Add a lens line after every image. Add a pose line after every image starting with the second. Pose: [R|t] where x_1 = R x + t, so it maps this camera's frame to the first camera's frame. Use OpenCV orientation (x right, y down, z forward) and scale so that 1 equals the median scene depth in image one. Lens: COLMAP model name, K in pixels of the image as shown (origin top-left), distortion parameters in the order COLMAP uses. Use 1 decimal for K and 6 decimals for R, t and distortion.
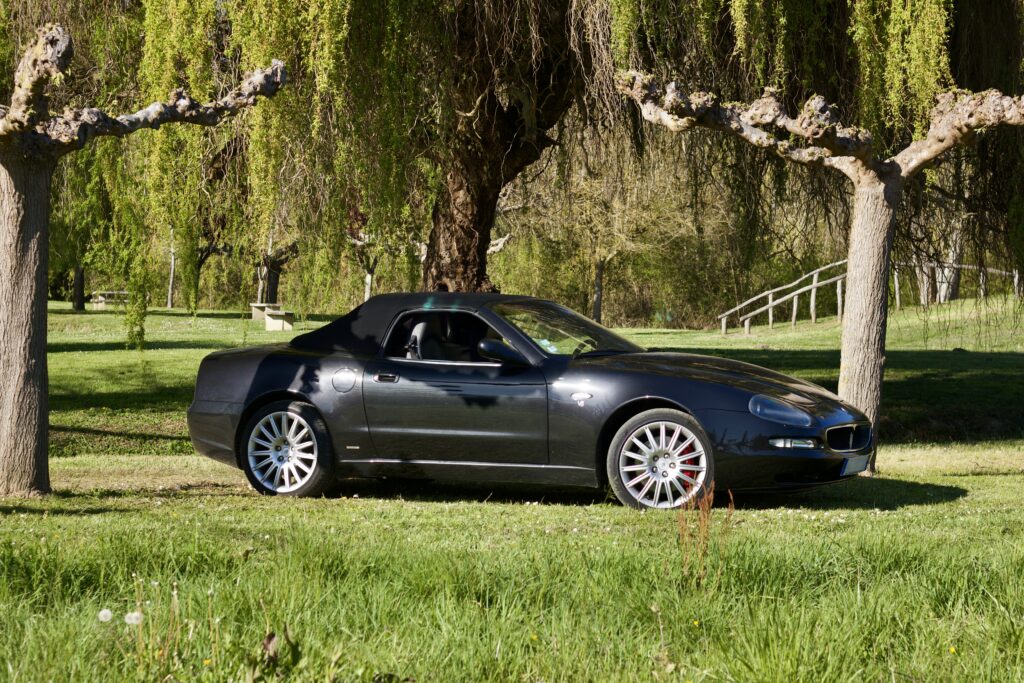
lens RADIAL K [[2440.9, 0, 512.0], [0, 2440.9, 341.5], [0, 0, 1]] dist [0.024294, 0.104735]
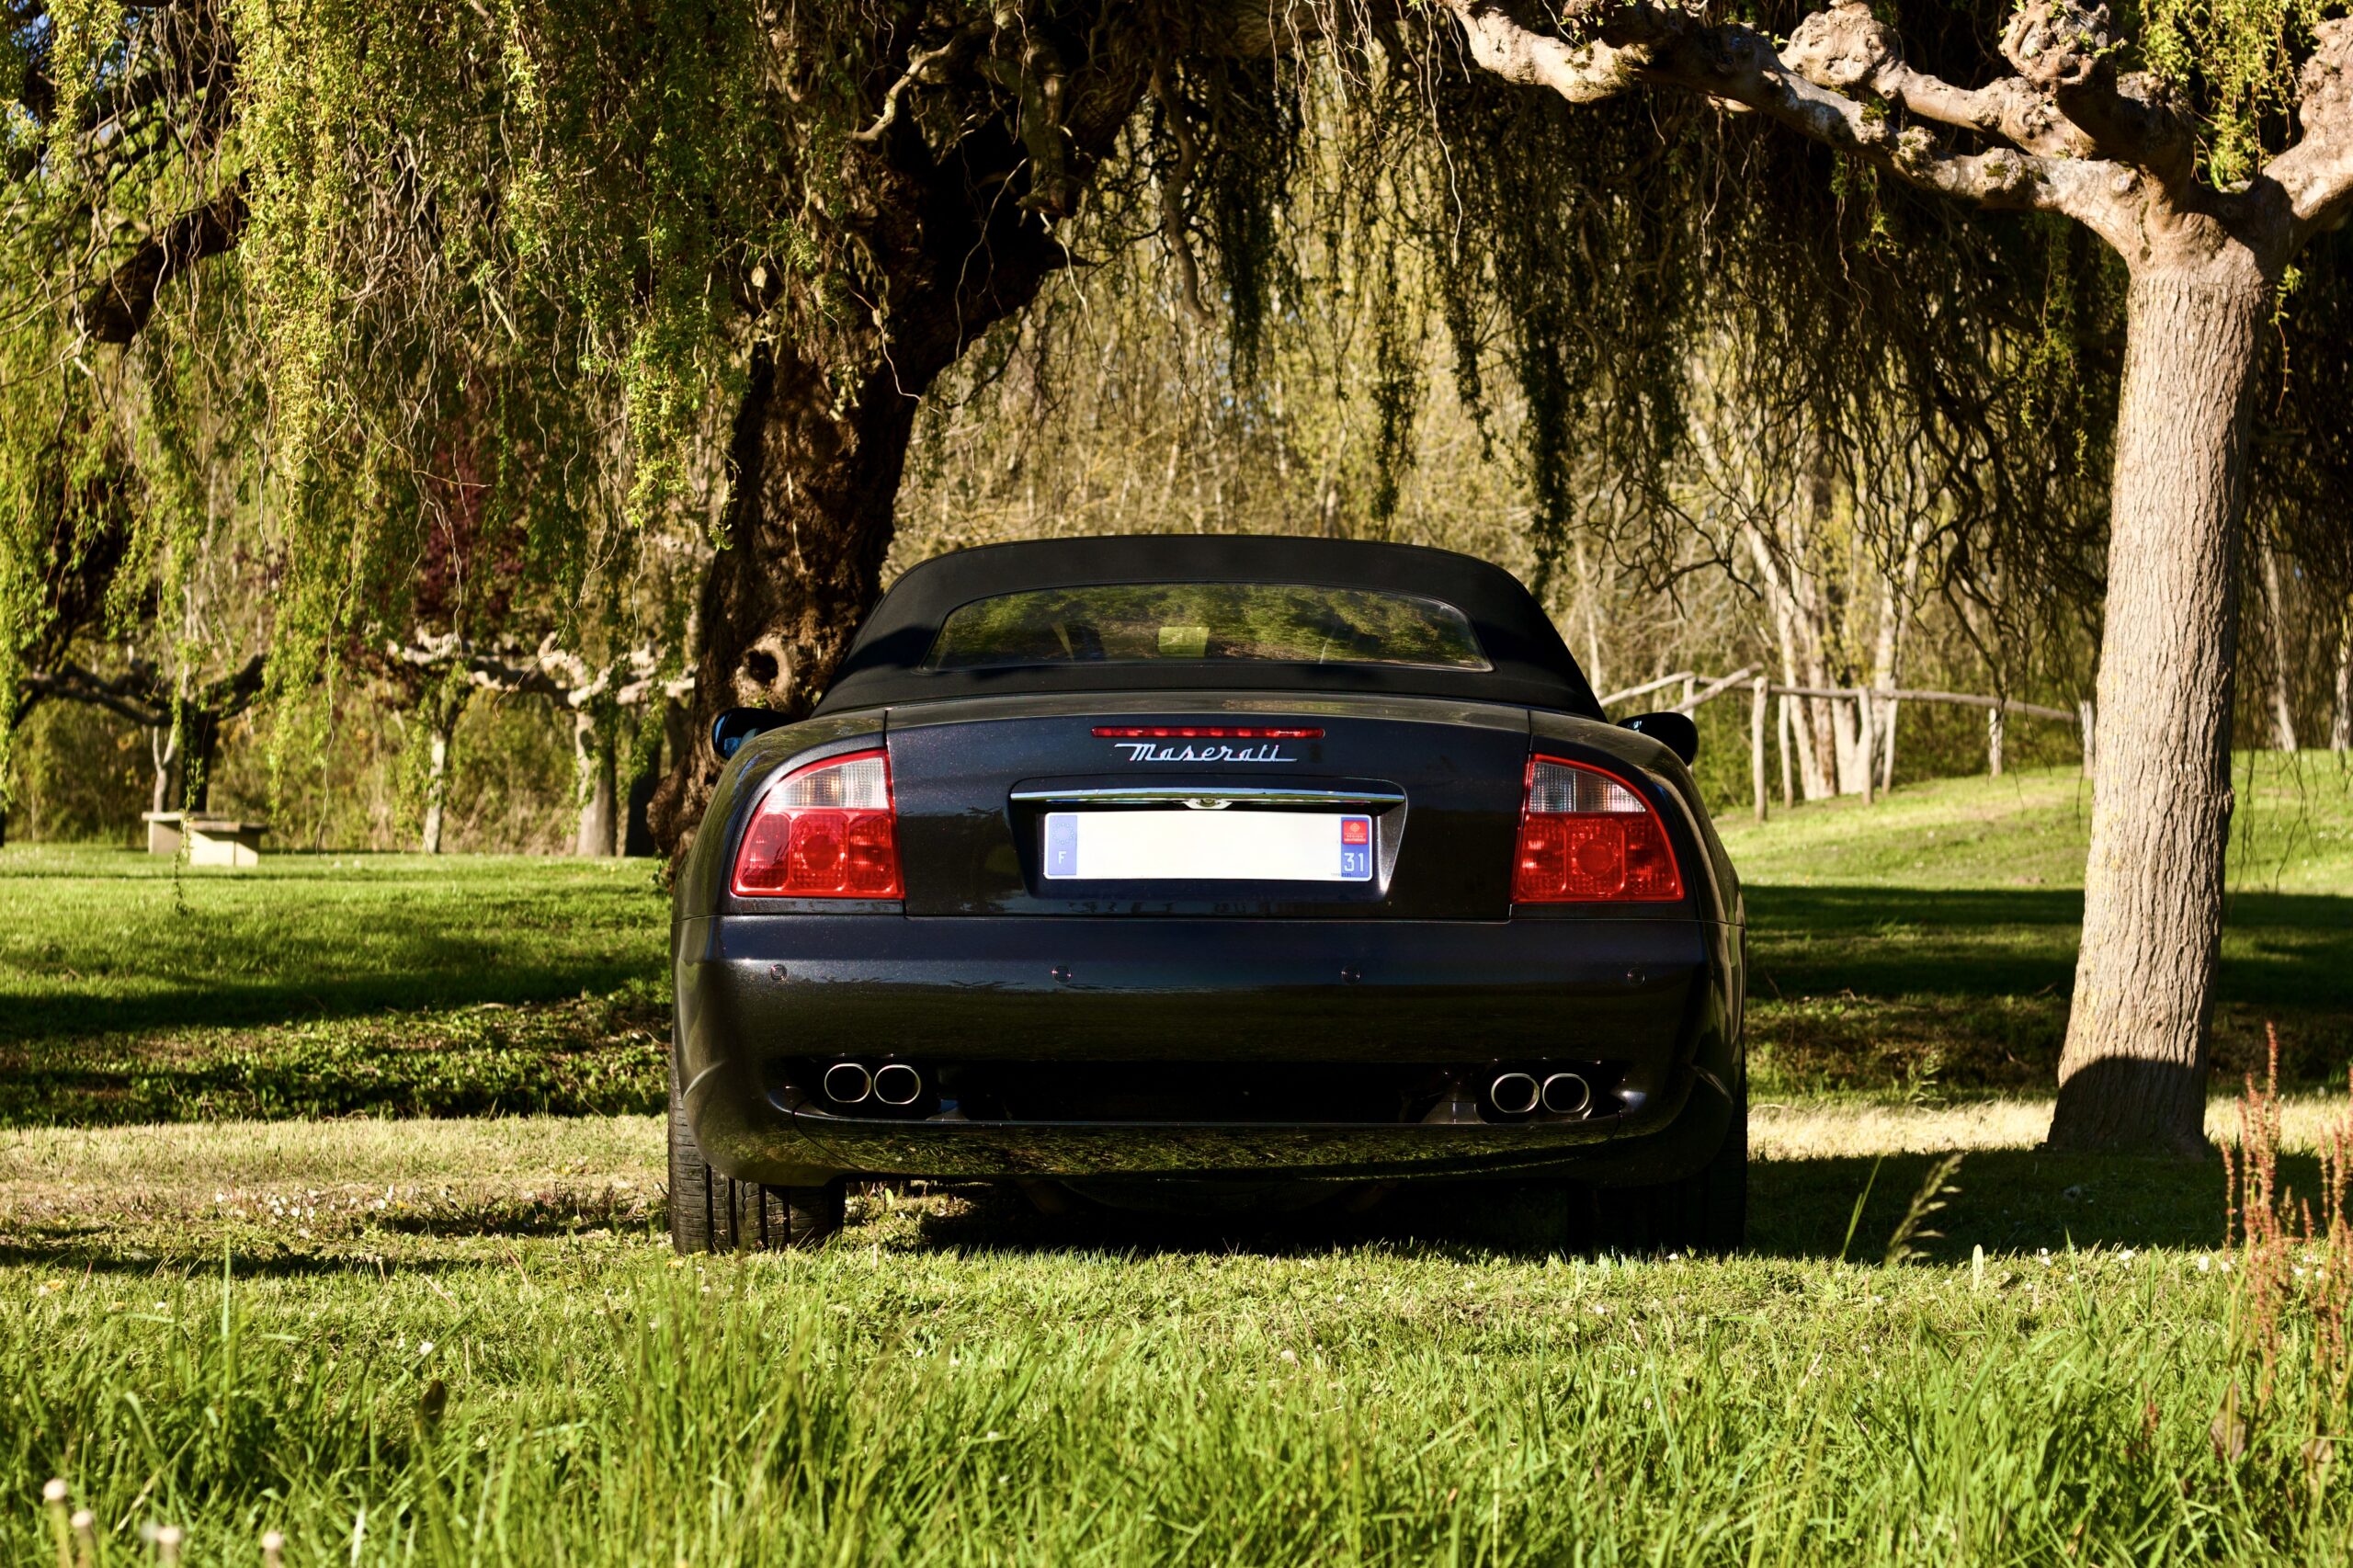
lens RADIAL K [[5608.8, 0, 1176.5], [0, 5608.8, 784.0], [0, 0, 1]] dist [0.024294, 0.104735]
pose [[0.996680, -0.005936, 0.081200, -0.048227], [0.008288, 0.999555, -0.028659, 0.025963], [-0.080993, 0.029237, 0.996286, 0.266578]]
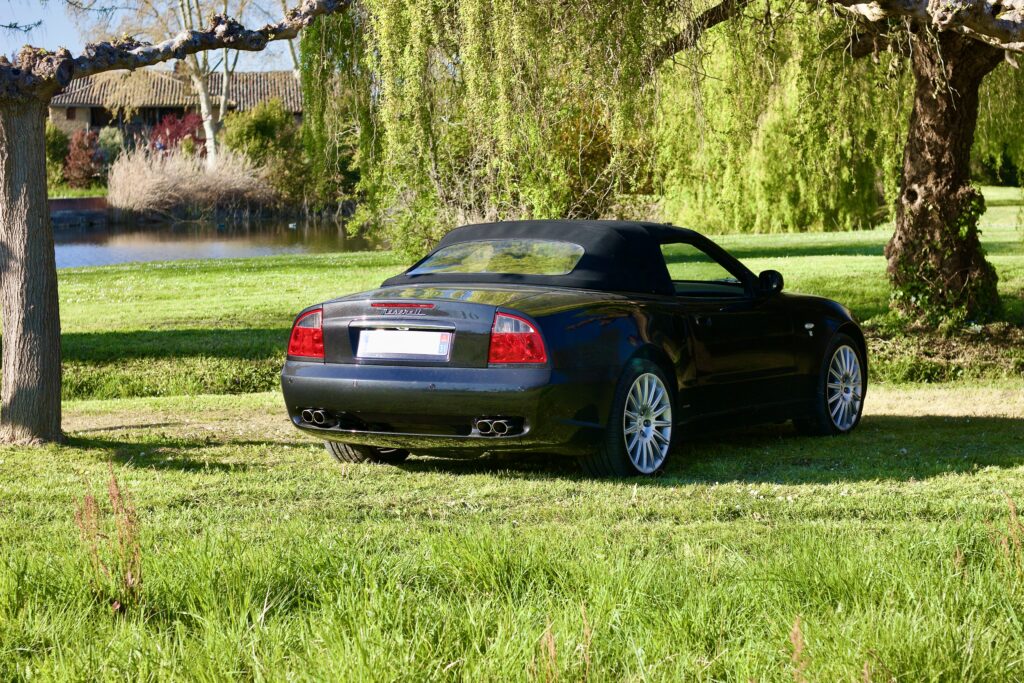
lens RADIAL K [[2440.9, 0, 512.0], [0, 2440.9, 341.5], [0, 0, 1]] dist [0.024294, 0.104735]
pose [[0.890113, 0.002428, -0.455734, 0.349213], [0.019402, 0.998877, 0.043218, -0.013693], [0.455327, -0.047311, 0.889066, 0.181278]]
